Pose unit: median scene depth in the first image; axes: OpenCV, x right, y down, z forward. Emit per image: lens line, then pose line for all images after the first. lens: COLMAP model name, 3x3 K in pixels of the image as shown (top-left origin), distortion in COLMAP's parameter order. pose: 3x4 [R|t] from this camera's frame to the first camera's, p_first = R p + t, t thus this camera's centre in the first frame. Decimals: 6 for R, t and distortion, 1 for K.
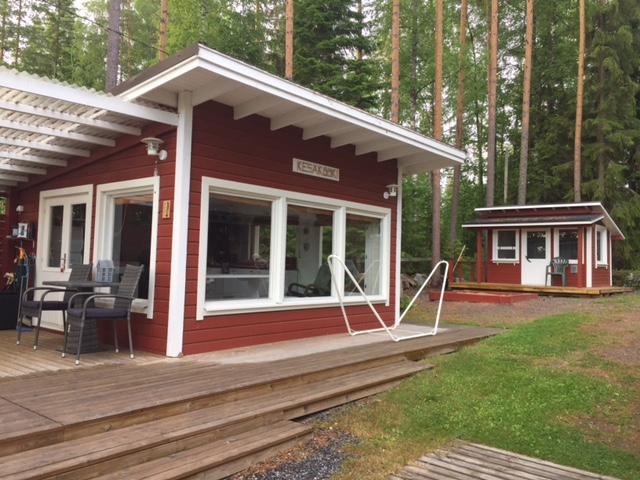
lens RADIAL K [[556.1, 0, 320.0], [0, 556.1, 240.0], [0, 0, 1]] dist [0.047781, -0.079858]
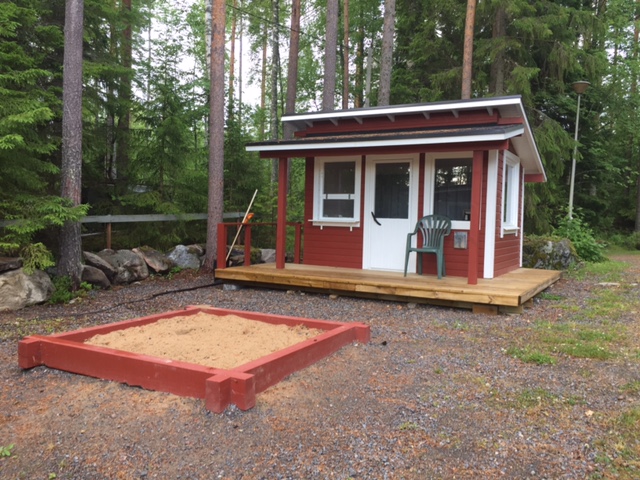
lens RADIAL K [[556.1, 0, 320.0], [0, 556.1, 240.0], [0, 0, 1]] dist [0.047781, -0.079858]
pose [[0.981713, -0.008138, 0.190194, 0.226590], [-0.008773, 0.996090, 0.087904, 0.009534], [-0.190165, -0.087965, 0.977803, 0.516124]]
